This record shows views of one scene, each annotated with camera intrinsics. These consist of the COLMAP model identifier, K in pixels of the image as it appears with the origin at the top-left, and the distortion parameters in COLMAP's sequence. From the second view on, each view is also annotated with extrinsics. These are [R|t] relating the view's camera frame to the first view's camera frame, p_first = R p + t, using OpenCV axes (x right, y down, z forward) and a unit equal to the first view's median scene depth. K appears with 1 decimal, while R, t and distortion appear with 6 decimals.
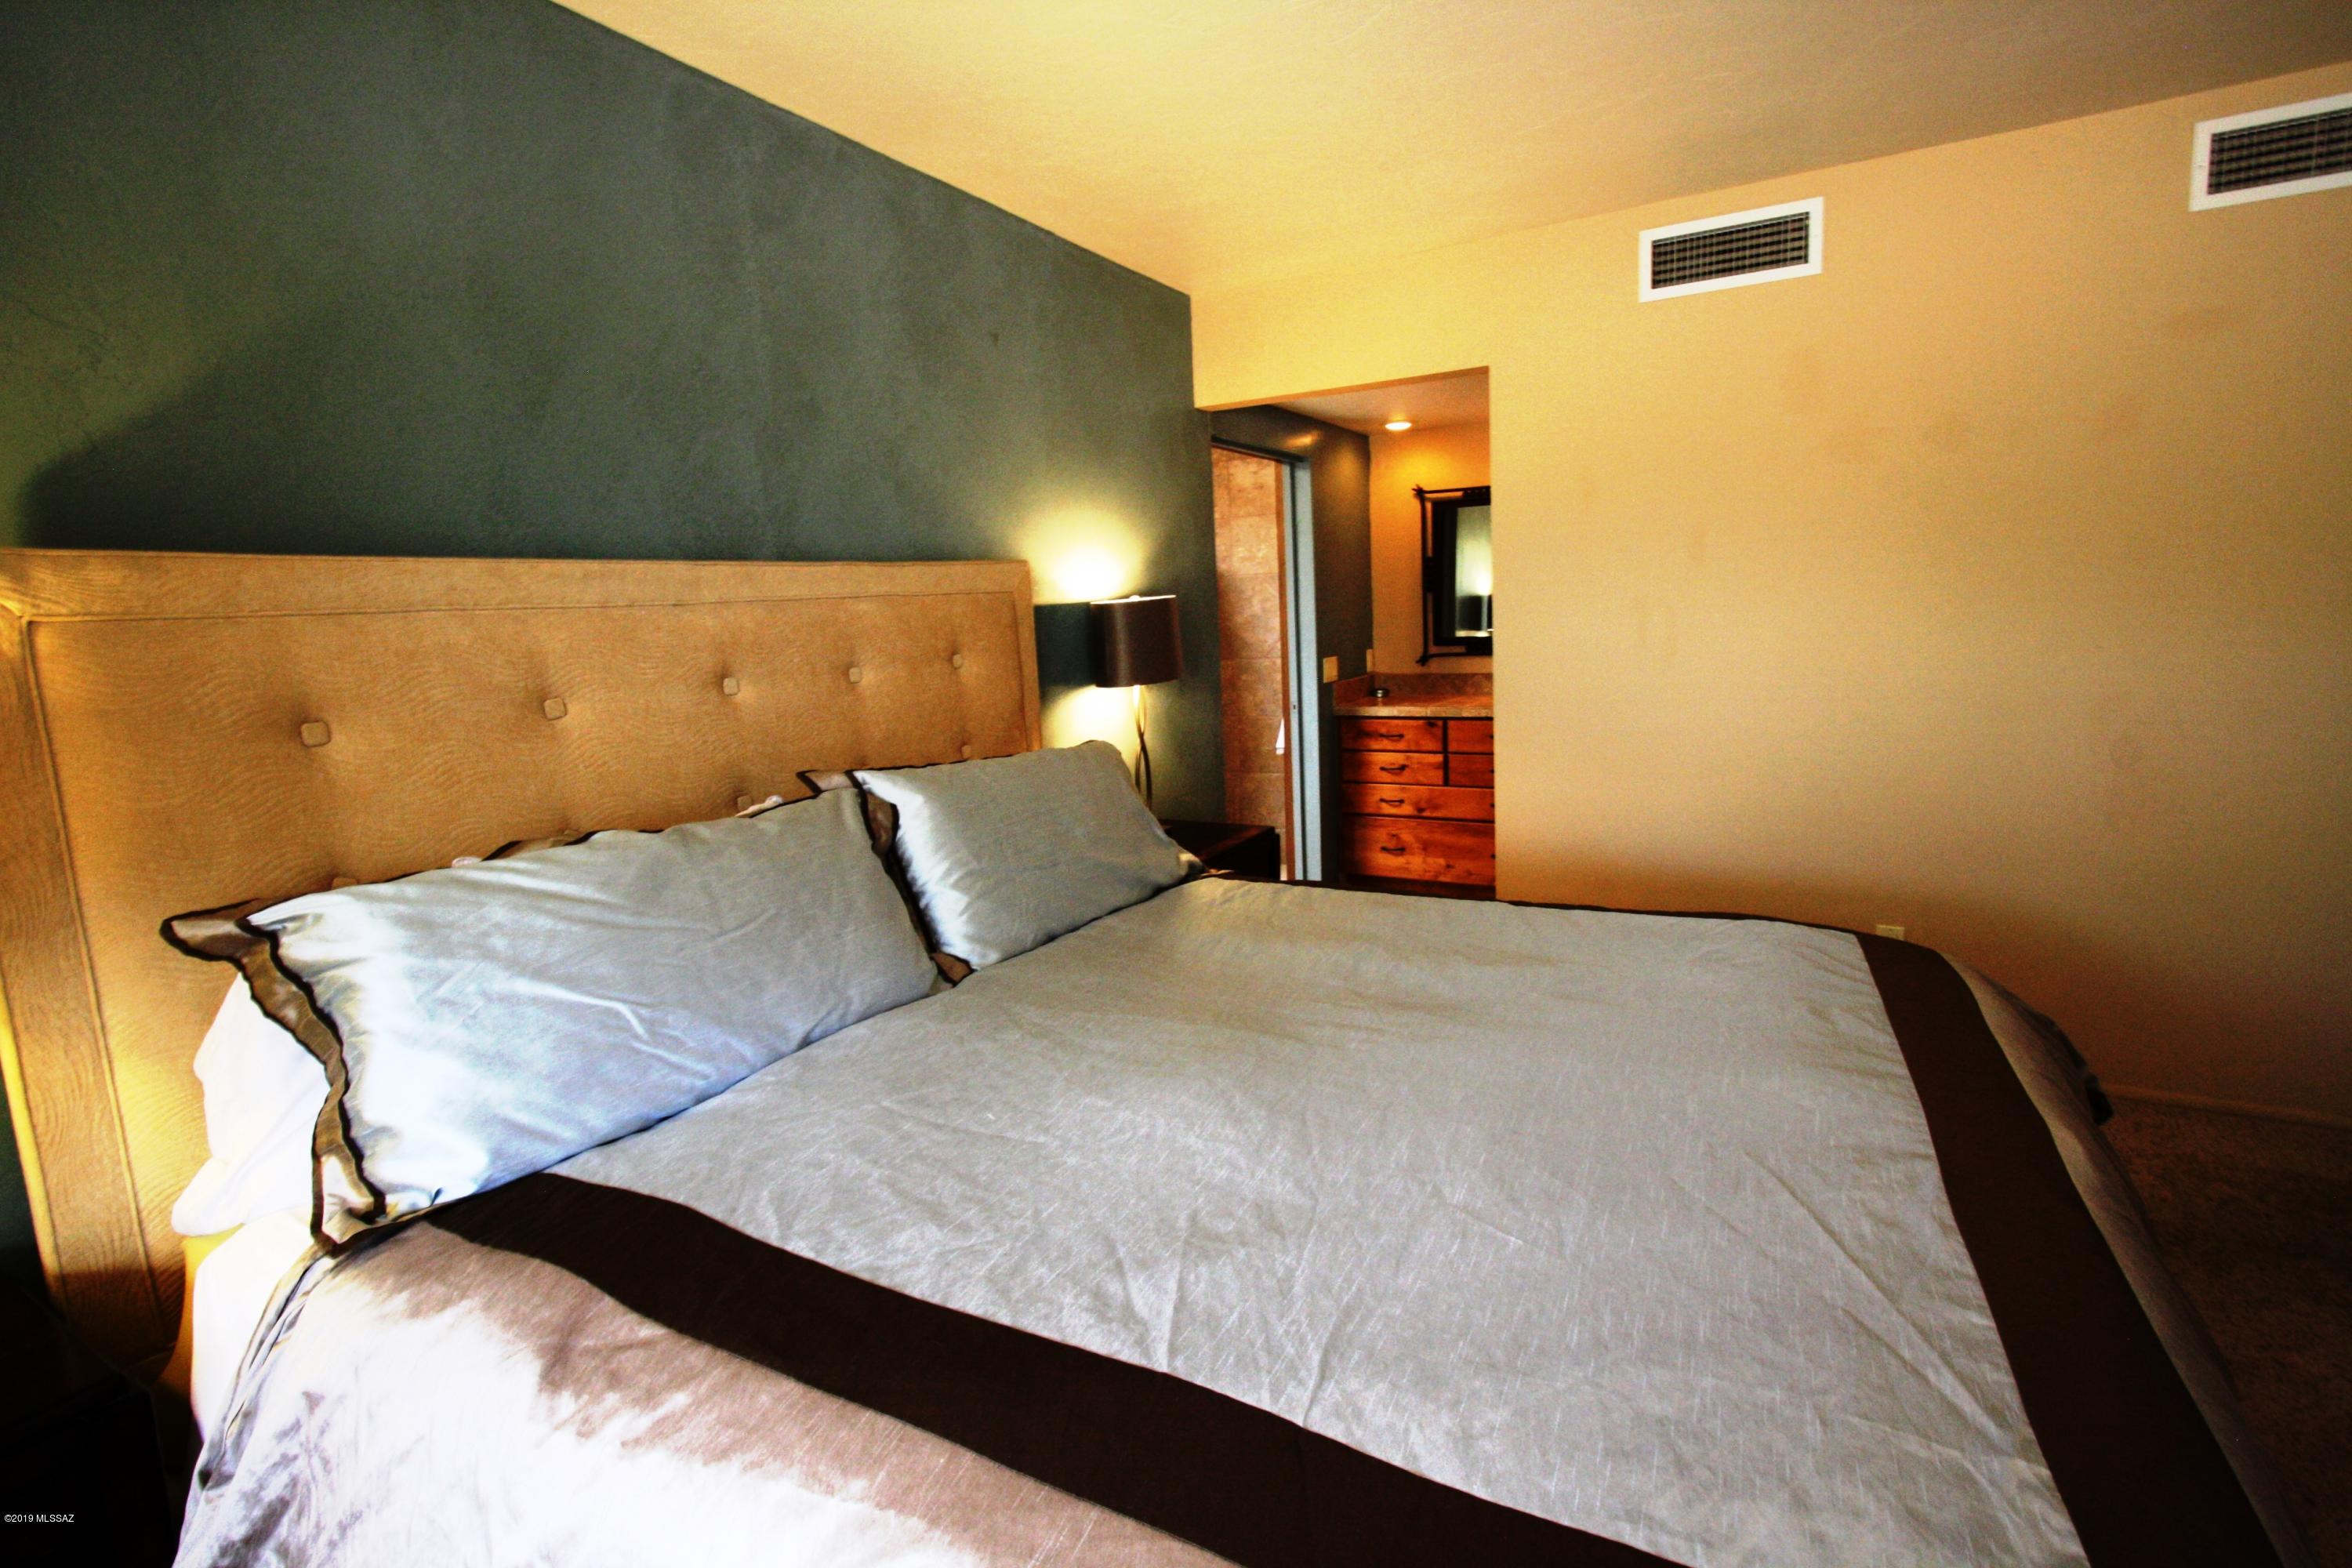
lens RADIAL K [[1087.8, 0, 1155.9], [0, 1087.8, 759.1], [0, 0, 1]] dist [-0.016909, 0.000876]
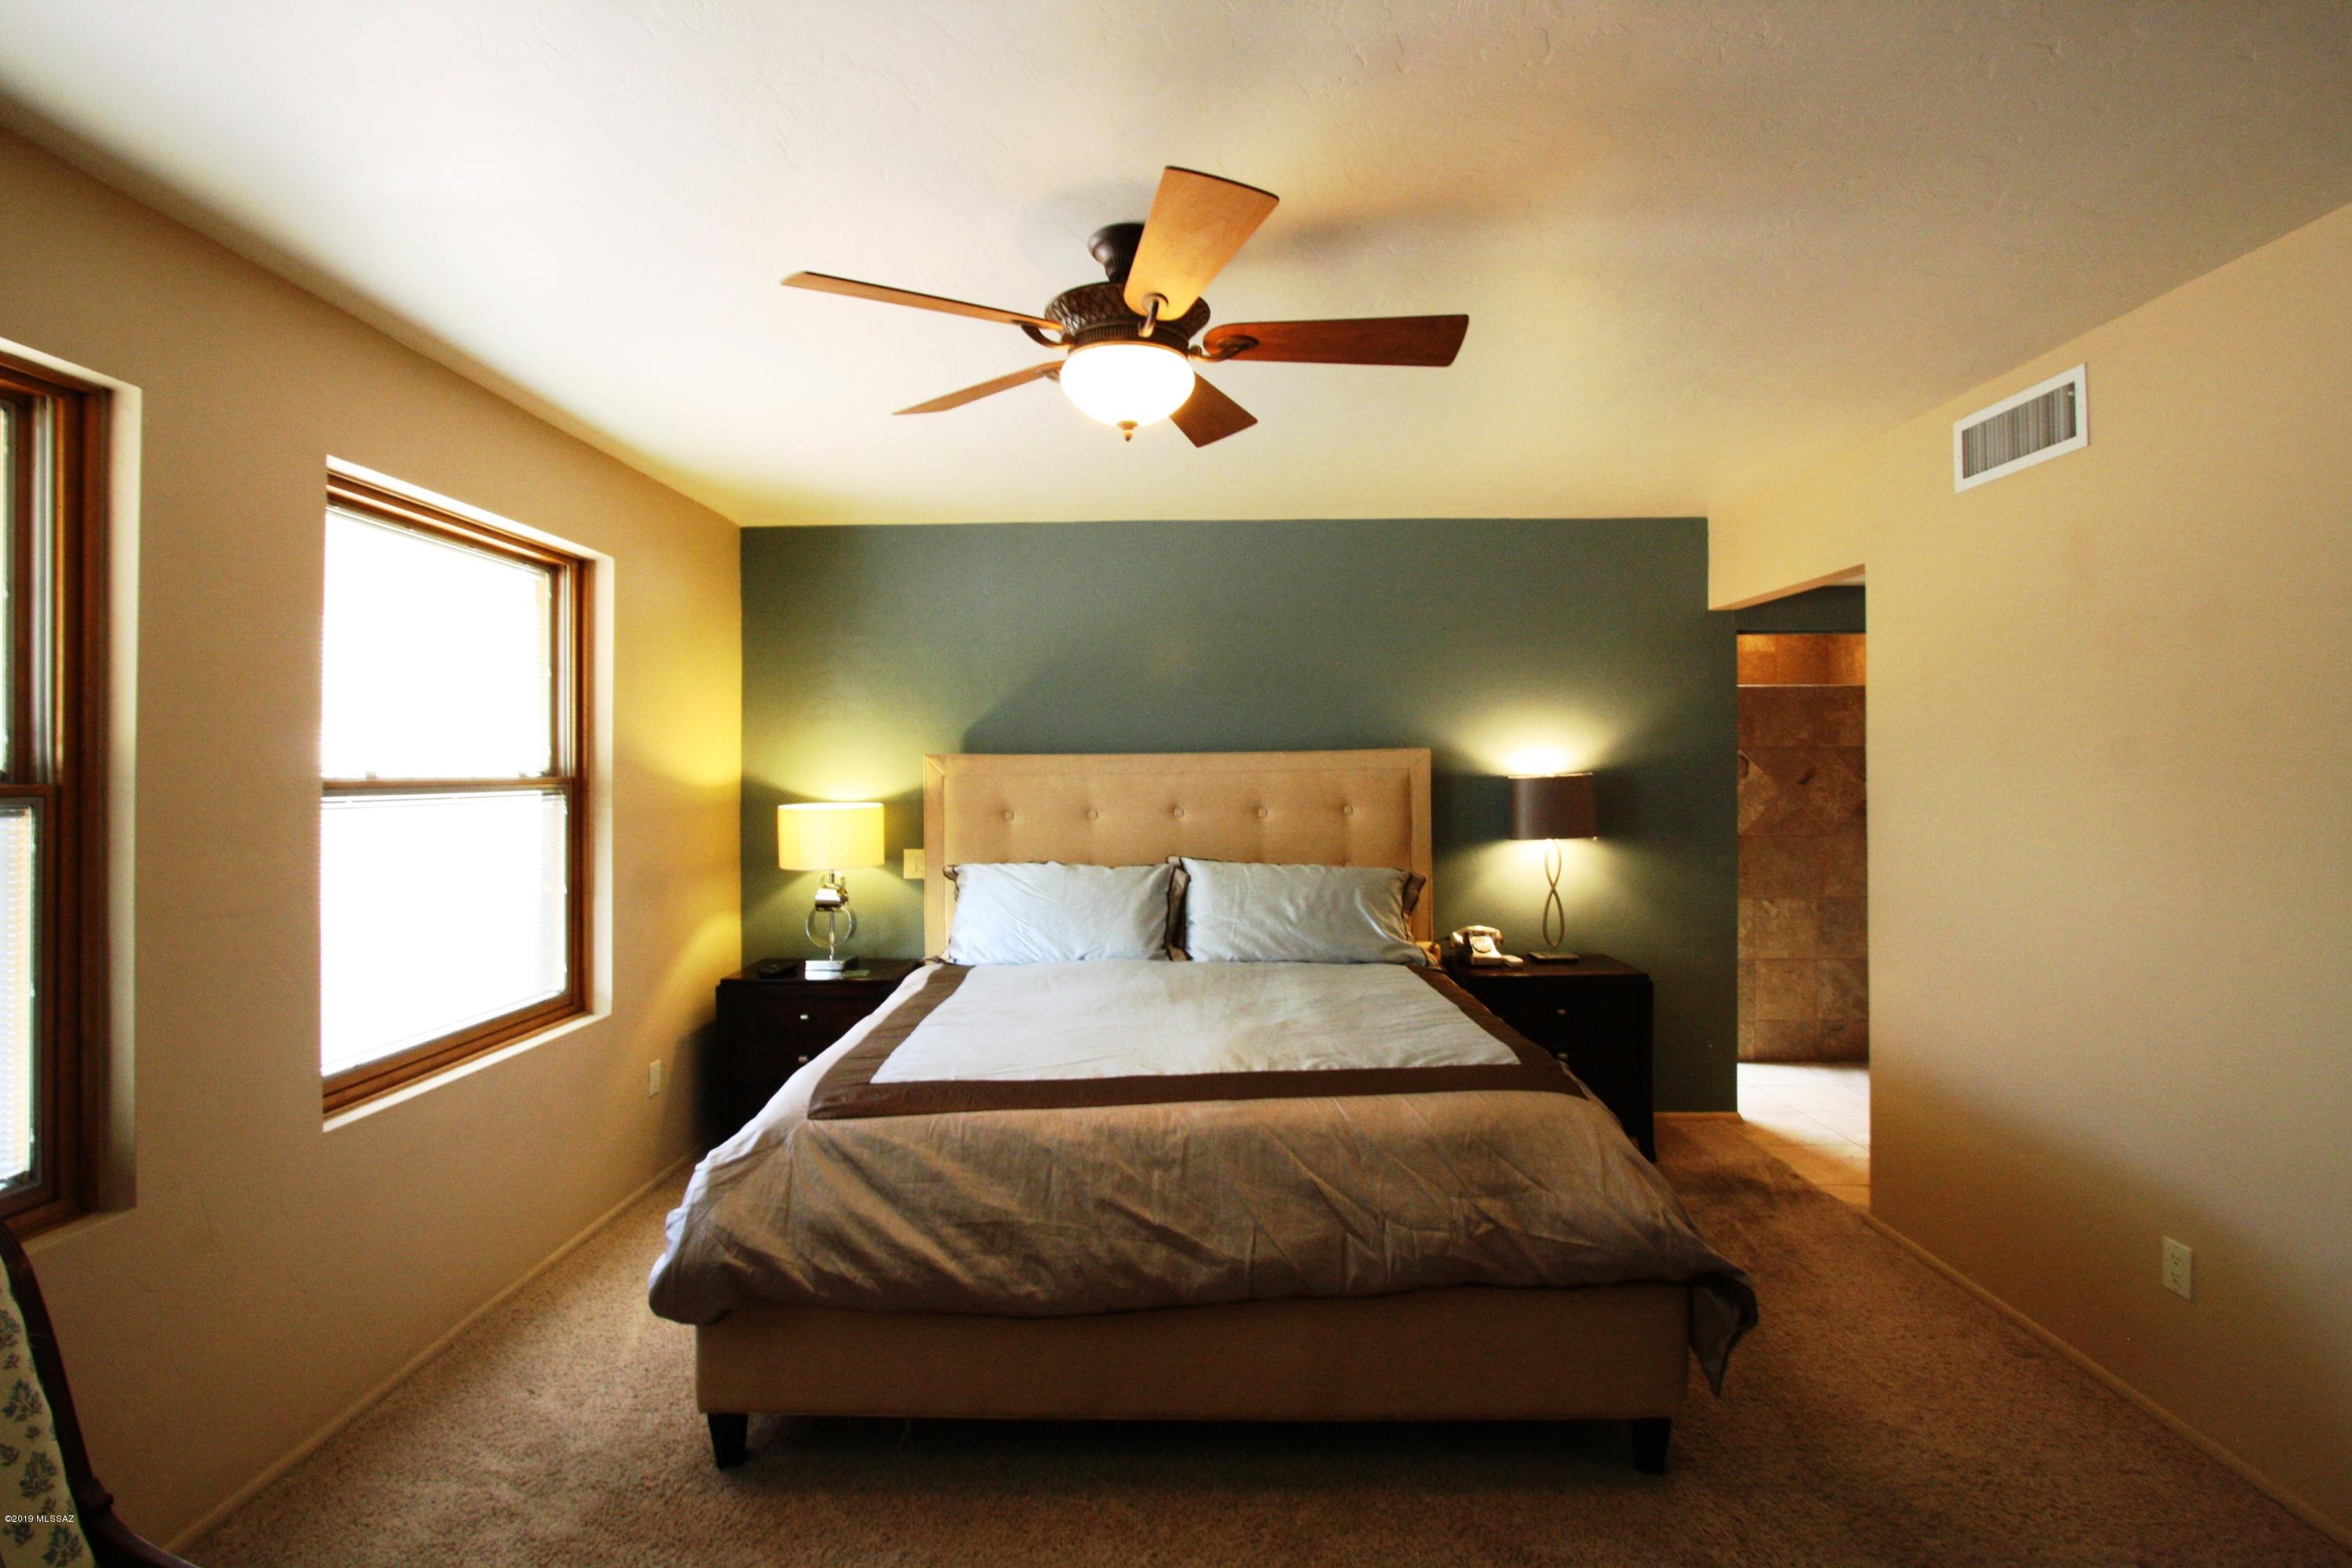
lens RADIAL K [[1126.9, 0, 1178.1], [0, 1126.9, 768.3], [0, 0, 1]] dist [-0.014933, 0.000450]
pose [[0.523933, 0.026561, -0.851345, 1.241465], [-0.131031, 0.990129, -0.049747, -0.039155], [0.841621, 0.137617, 0.522242, -0.118706]]
